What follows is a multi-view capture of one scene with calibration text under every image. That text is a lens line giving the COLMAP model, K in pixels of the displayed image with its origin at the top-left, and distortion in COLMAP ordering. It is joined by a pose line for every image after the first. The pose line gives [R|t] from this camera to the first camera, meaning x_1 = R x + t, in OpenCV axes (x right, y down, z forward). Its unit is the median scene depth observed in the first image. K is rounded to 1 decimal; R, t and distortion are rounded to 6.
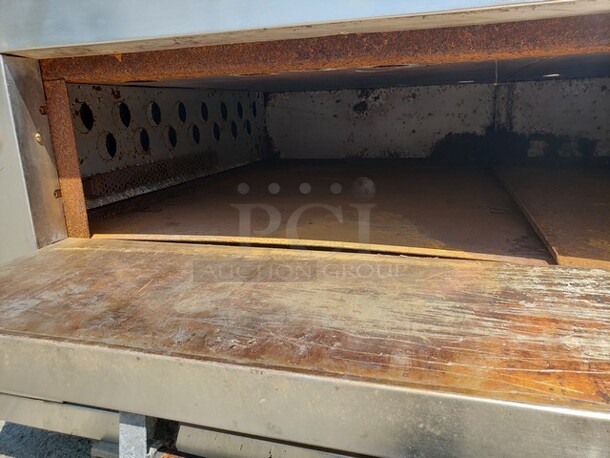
lens RADIAL K [[480.9, 0, 310.9], [0, 480.9, 228.0], [0, 0, 1]] dist [-0.025500, 0.058843]
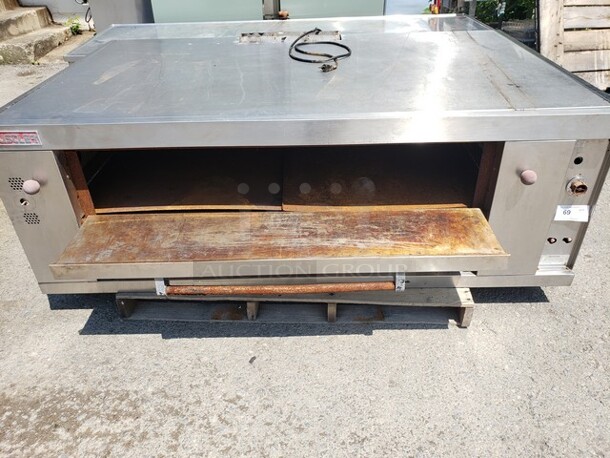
lens RADIAL K [[480.9, 0, 313.2], [0, 480.9, 228.9], [0, 0, 1]] dist [-0.025500, 0.058843]
pose [[0.957291, -0.156675, 0.242995, -0.027347], [0.073179, 0.944381, 0.320609, -0.325962], [-0.279711, -0.289134, 0.915513, -0.793020]]
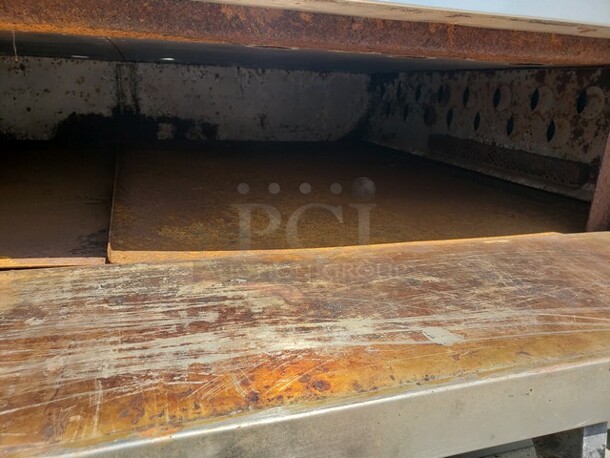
lens RADIAL K [[480.9, 0, 305.7], [0, 480.9, 226.4], [0, 0, 1]] dist [-0.025500, 0.058843]
pose [[0.817546, -0.099924, 0.567128, 0.125709], [0.077180, 0.994958, 0.064046, -0.010006], [-0.570668, -0.008589, 0.821136, 0.003999]]
